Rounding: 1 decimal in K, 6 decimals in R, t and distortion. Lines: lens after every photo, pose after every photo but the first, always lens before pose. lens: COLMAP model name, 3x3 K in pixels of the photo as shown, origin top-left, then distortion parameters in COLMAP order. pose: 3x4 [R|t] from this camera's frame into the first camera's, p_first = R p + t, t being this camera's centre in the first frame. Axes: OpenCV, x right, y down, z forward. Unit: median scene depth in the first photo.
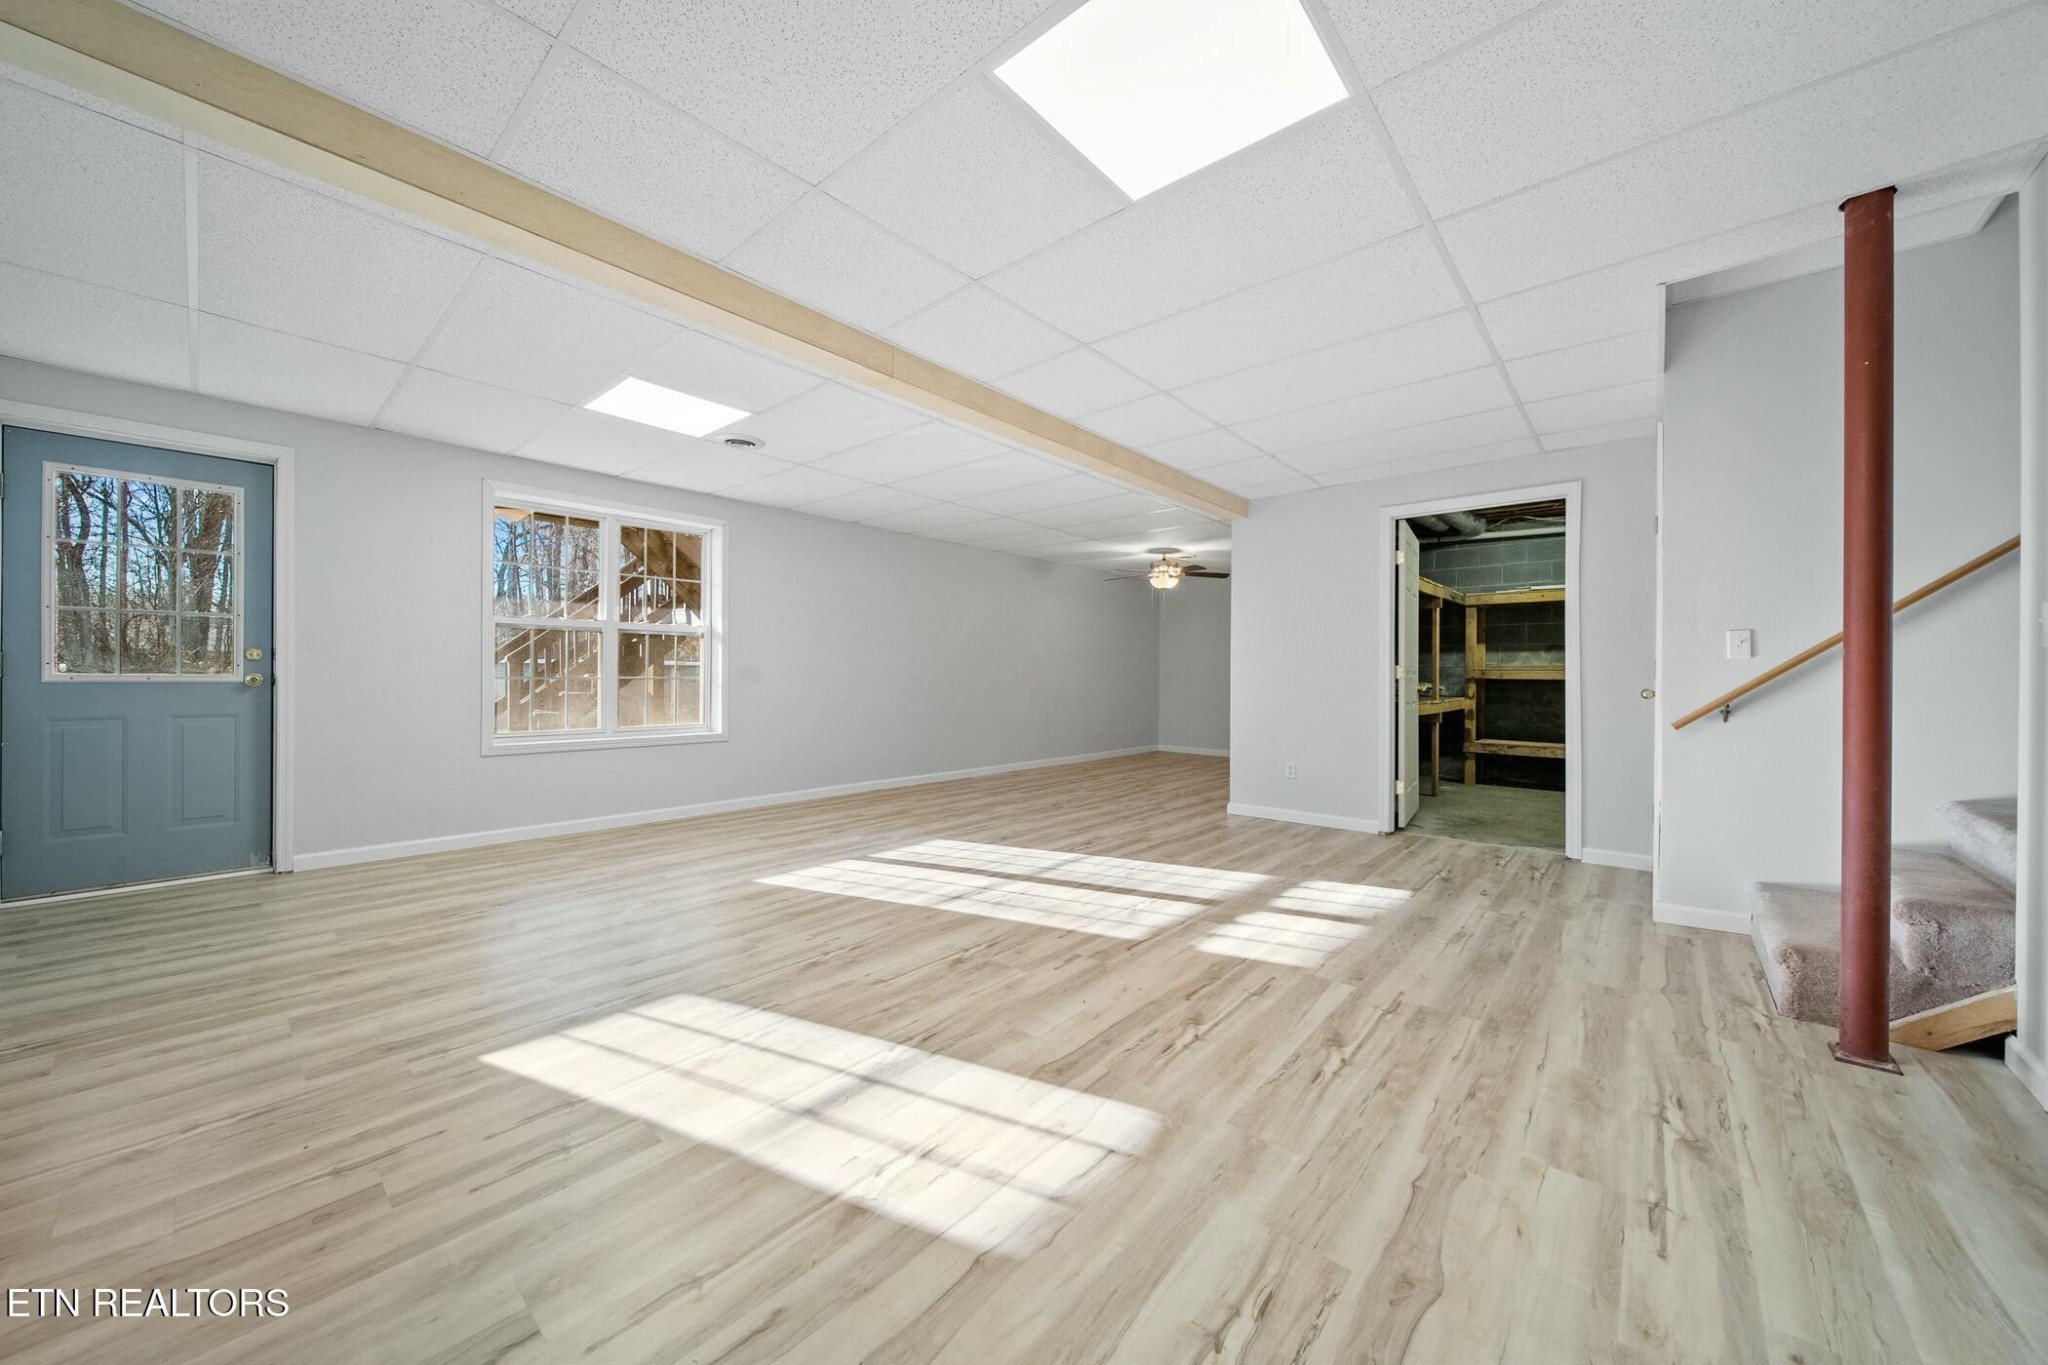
lens RADIAL K [[722.5, 0, 1019.2], [0, 722.5, 674.6], [0, 0, 1]] dist [-0.000797, -0.000192]
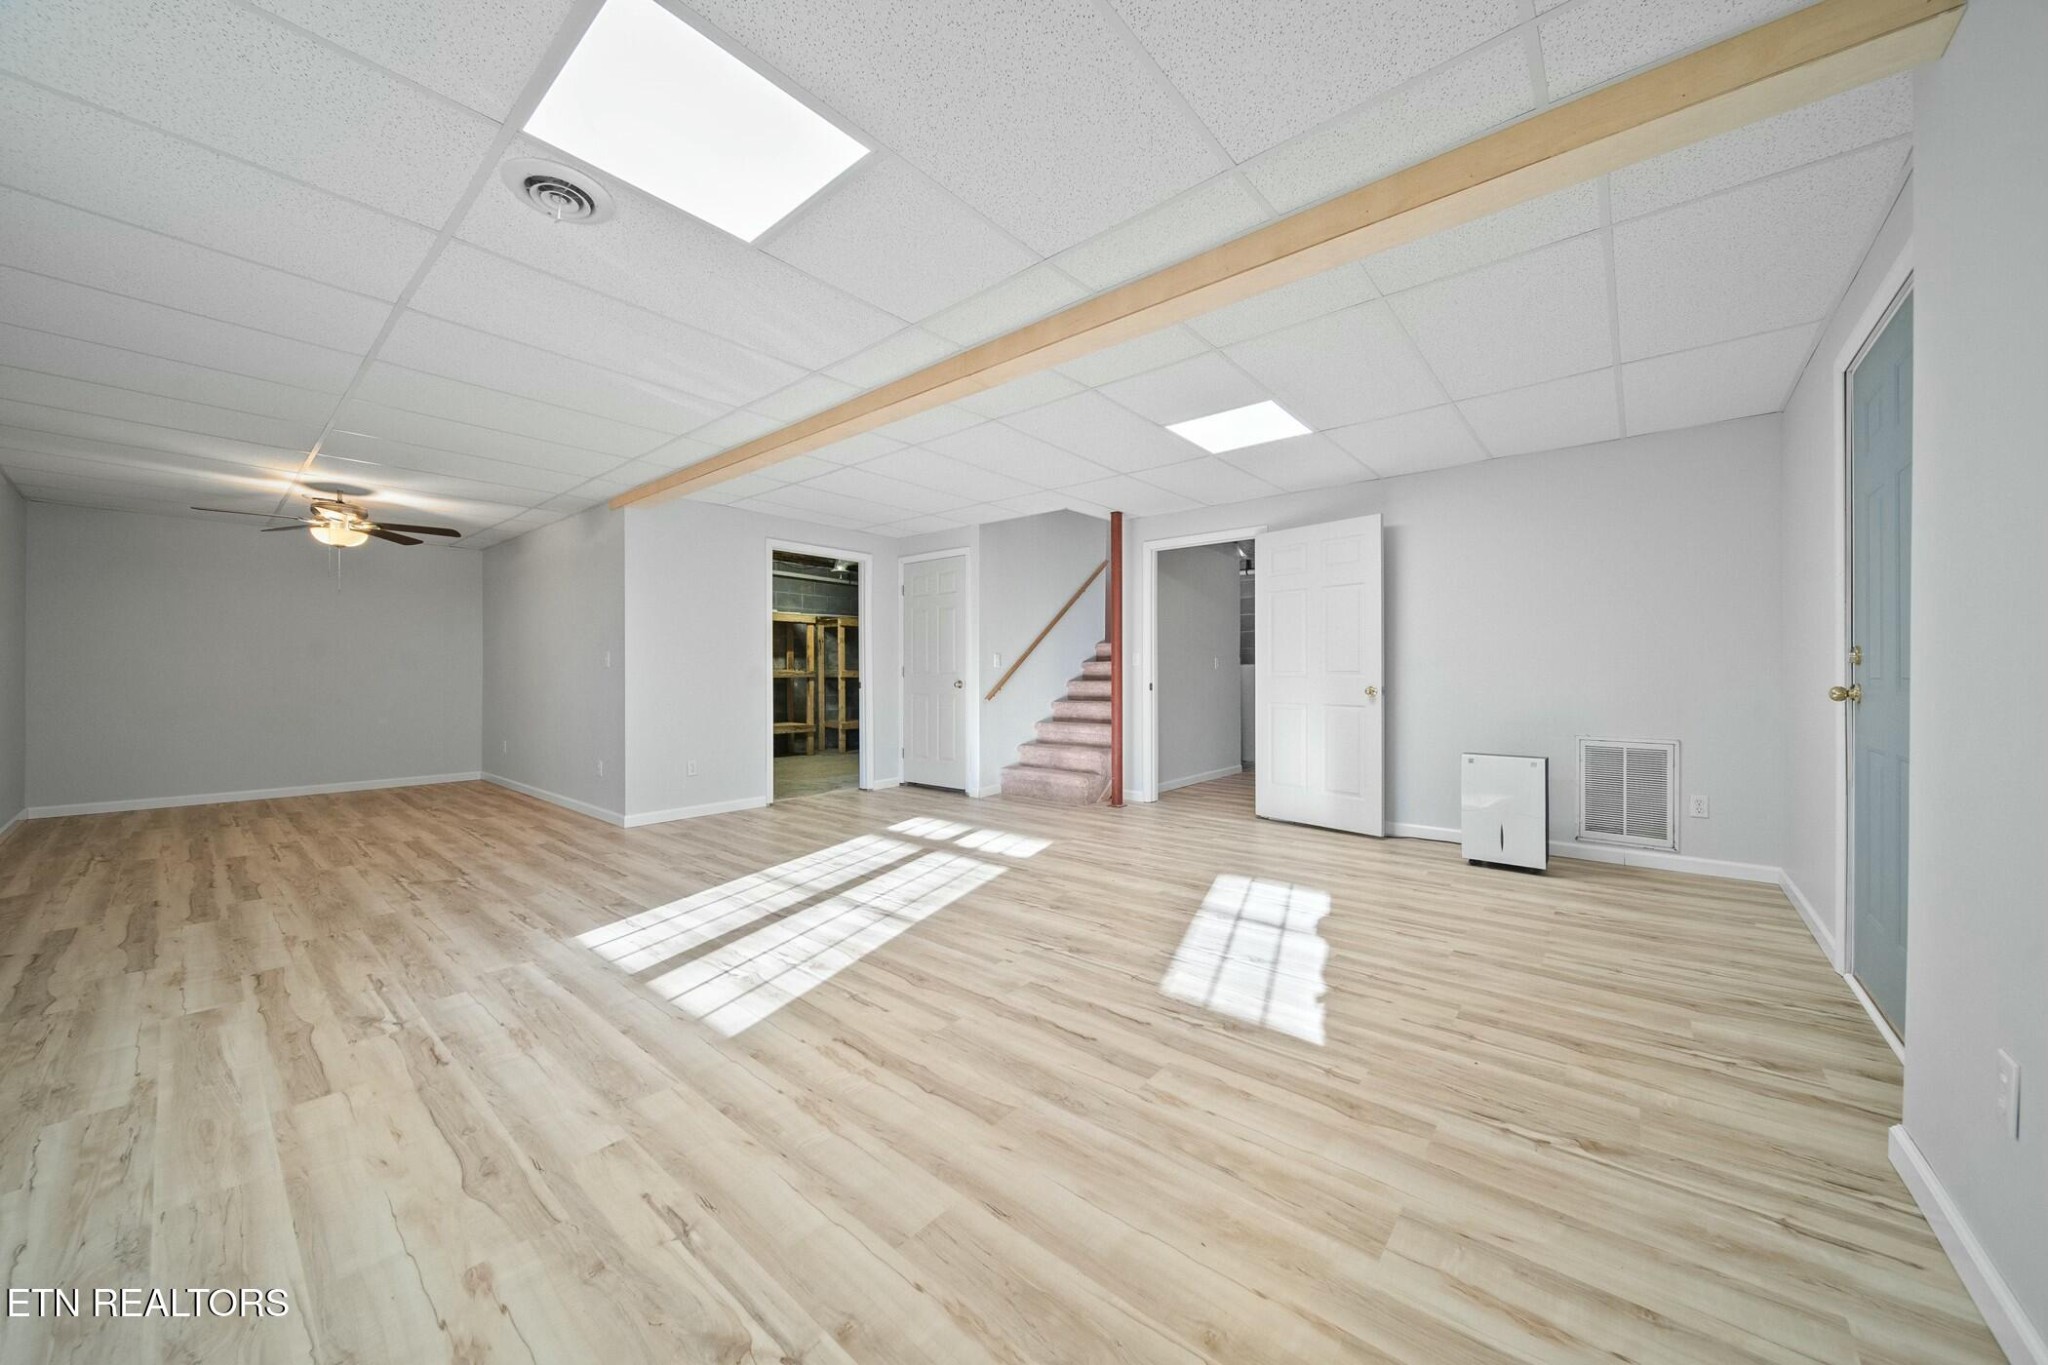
lens RADIAL K [[722.5, 0, 1020.8], [0, 722.5, 680.3], [0, 0, 1]] dist [-0.000797, -0.000192]
pose [[-0.012028, -0.011354, 0.999863, -1.616212], [-0.000853, 0.999935, 0.011344, -0.013245], [-0.999927, -0.000717, -0.012037, 1.312999]]
